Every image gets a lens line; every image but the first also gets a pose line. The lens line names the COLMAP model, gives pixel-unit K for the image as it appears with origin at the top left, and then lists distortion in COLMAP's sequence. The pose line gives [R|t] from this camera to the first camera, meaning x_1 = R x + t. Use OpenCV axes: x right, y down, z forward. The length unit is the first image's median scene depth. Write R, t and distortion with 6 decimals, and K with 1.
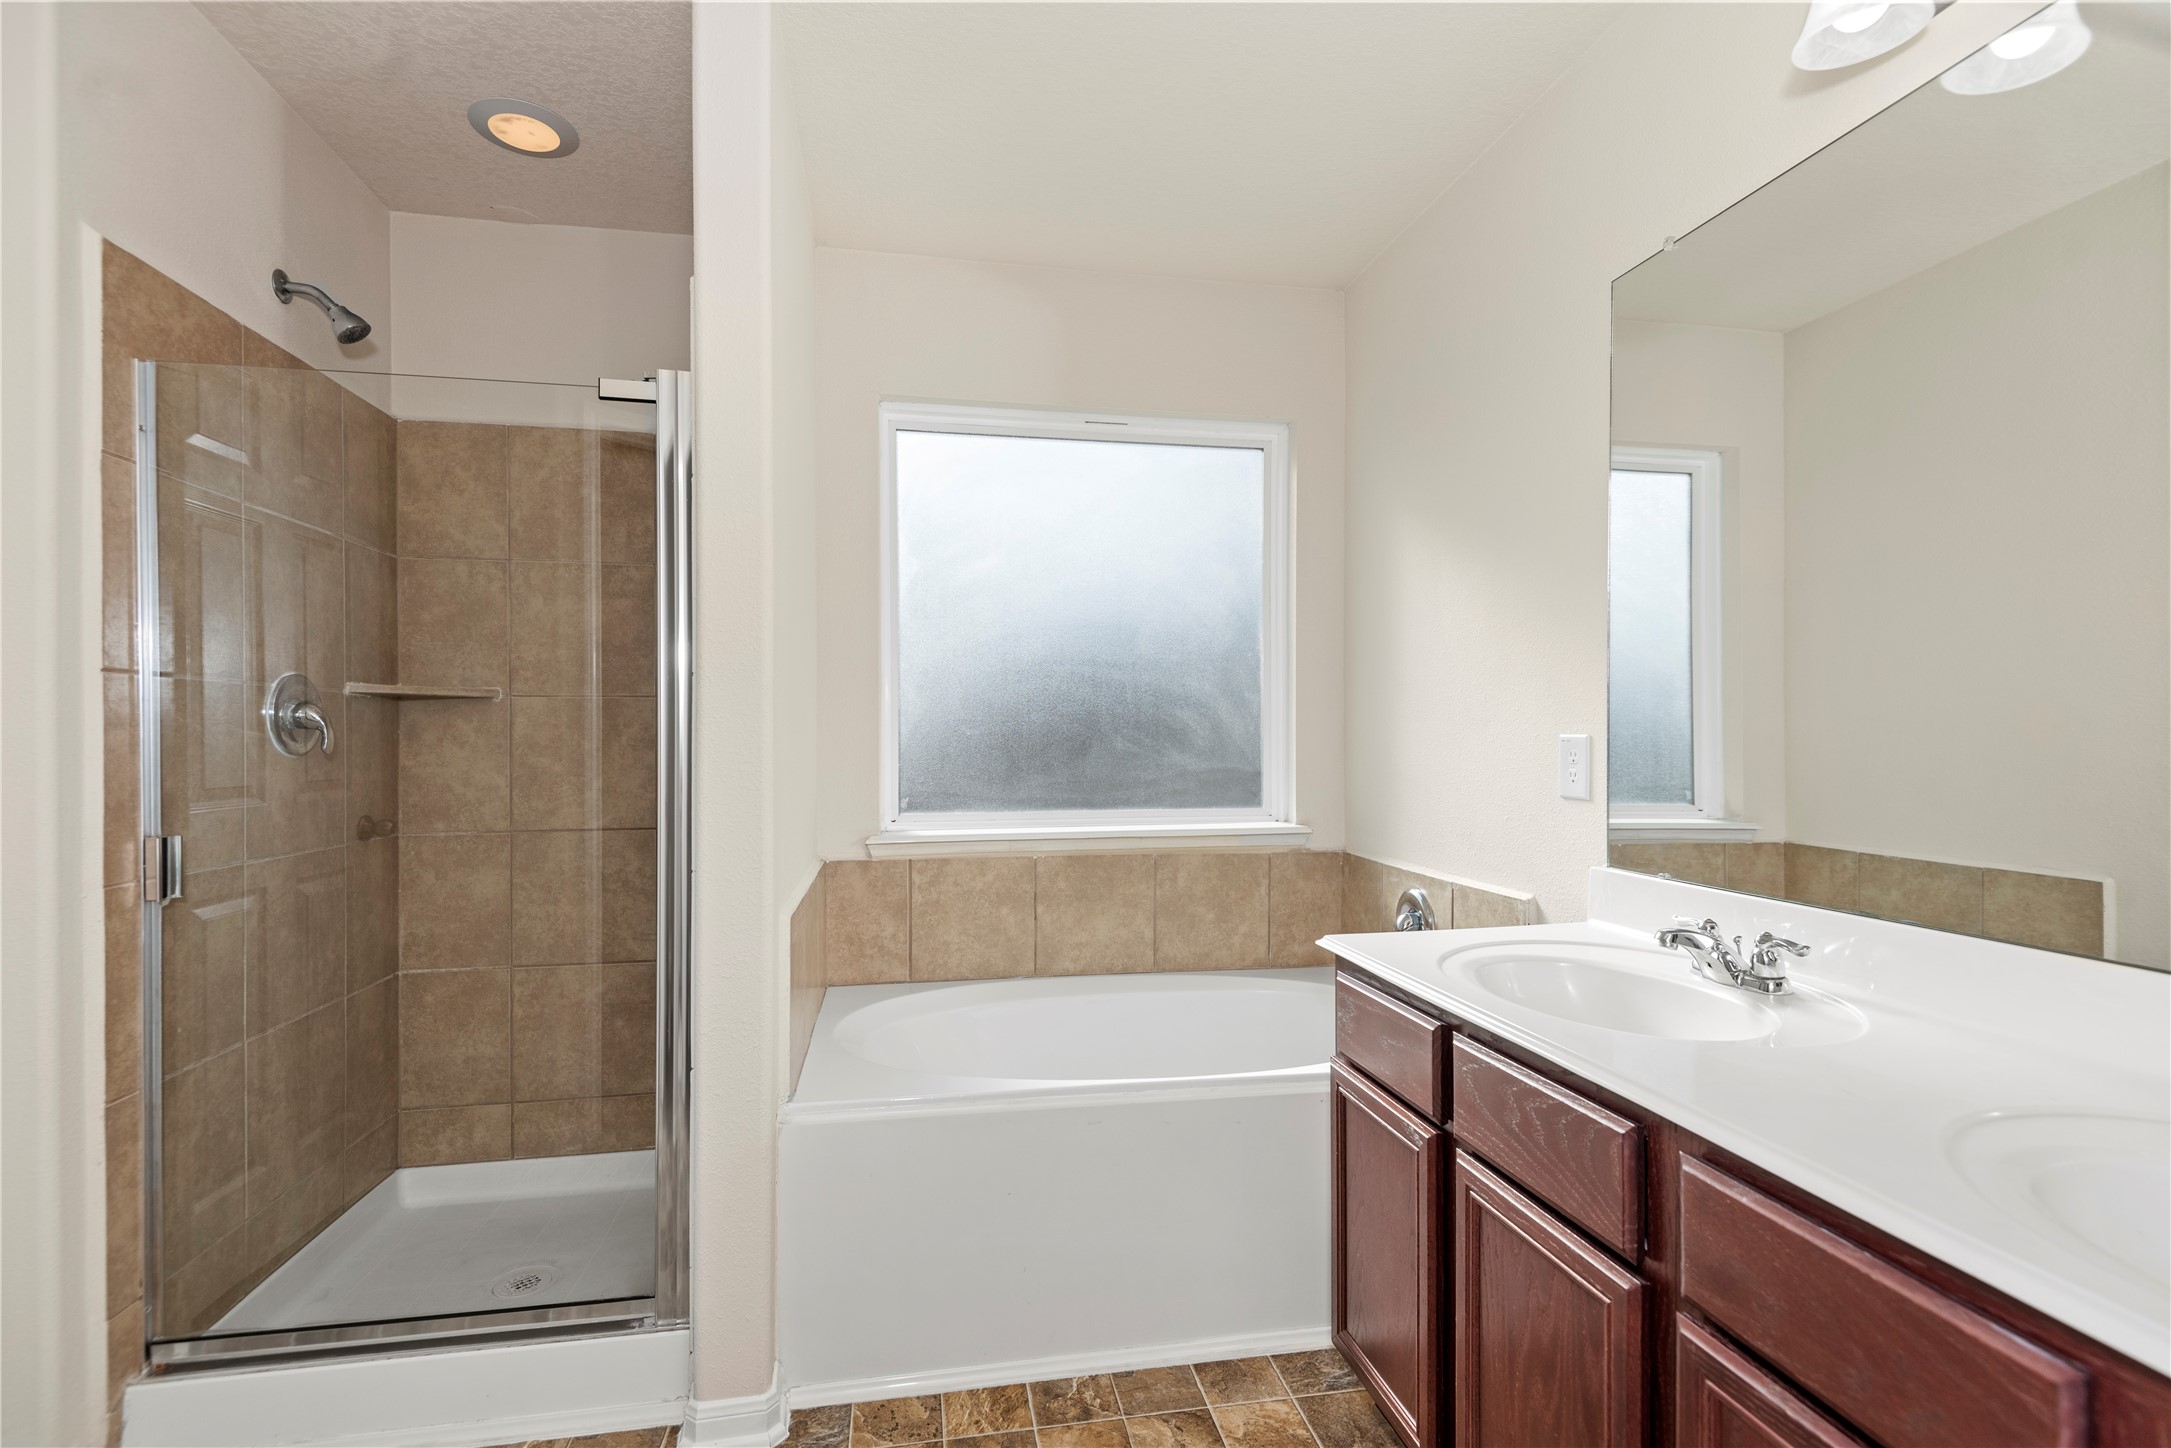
lens RADIAL K [[992.1, 0, 1089.7], [0, 992.1, 722.5], [0, 0, 1]] dist [0.025094, -0.011442]
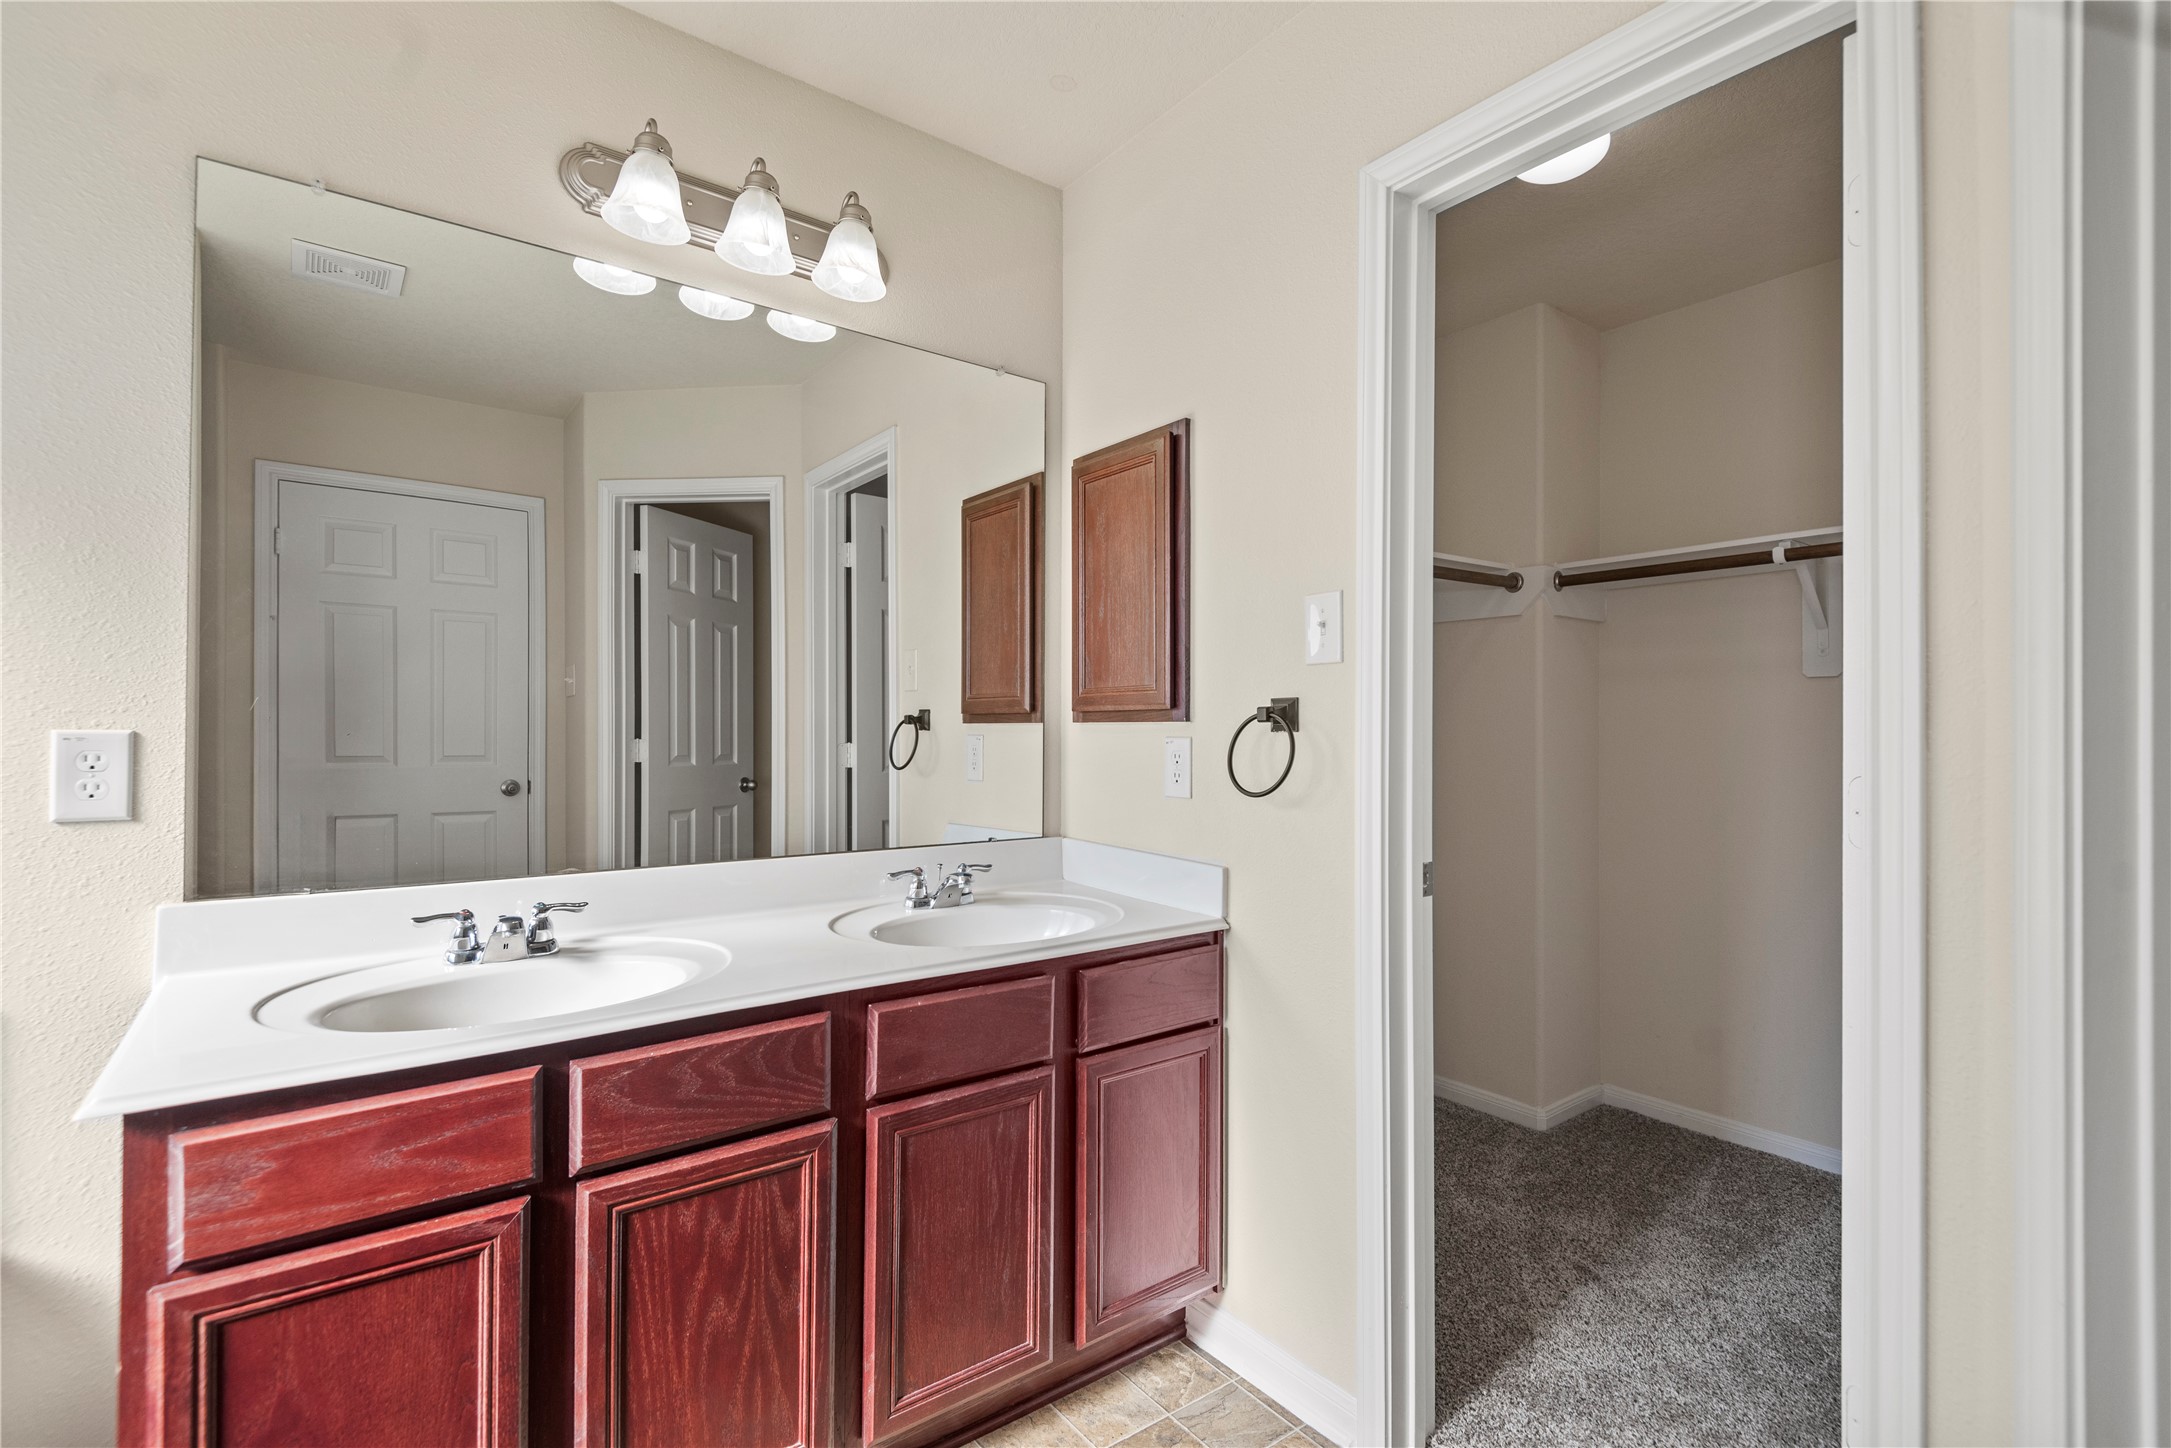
lens RADIAL K [[992.1, 0, 1089.4], [0, 992.1, 720.3], [0, 0, 1]] dist [0.025094, -0.011442]
pose [[-0.441491, 0.003477, 0.897259, -0.791766], [-0.013852, 0.999847, -0.010691, 0.005399], [-0.897159, -0.017148, -0.441376, 1.186436]]
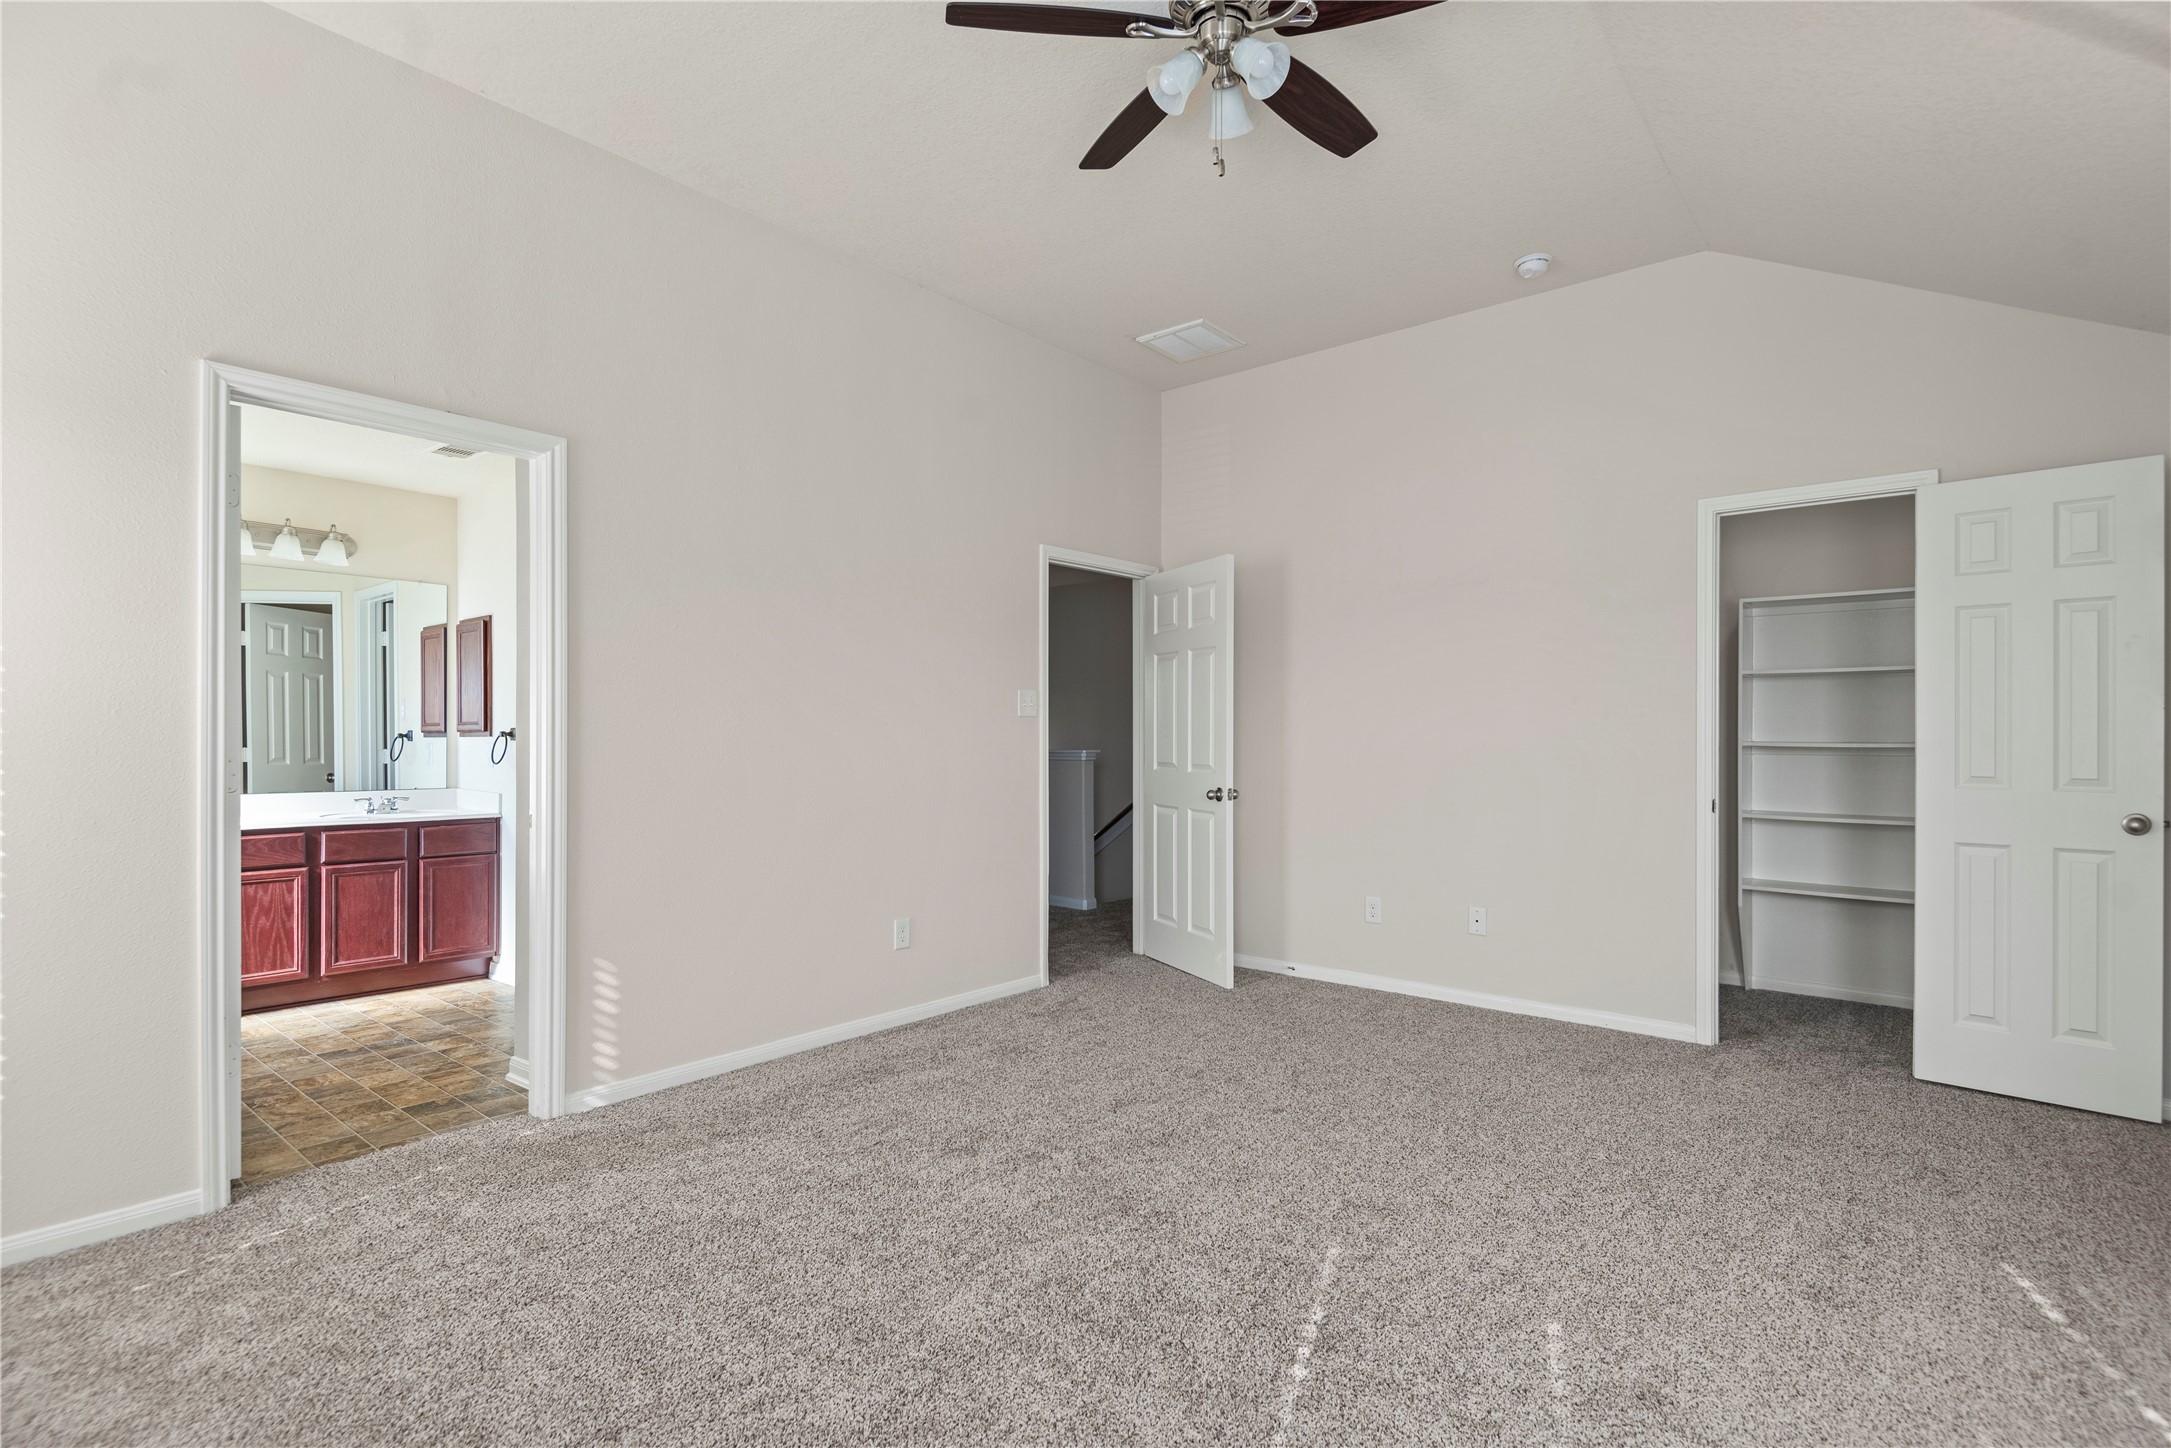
lens RADIAL K [[1051.1, 0, 1088.5], [0, 1051.1, 737.7], [0, 0, 1]] dist [0.000938, -0.000295]
pose [[-0.637912, -0.000971, 0.770109, -4.641307], [-0.006548, 0.999970, -0.004163, -0.008269], [-0.770082, -0.007698, -0.637899, 1.184292]]
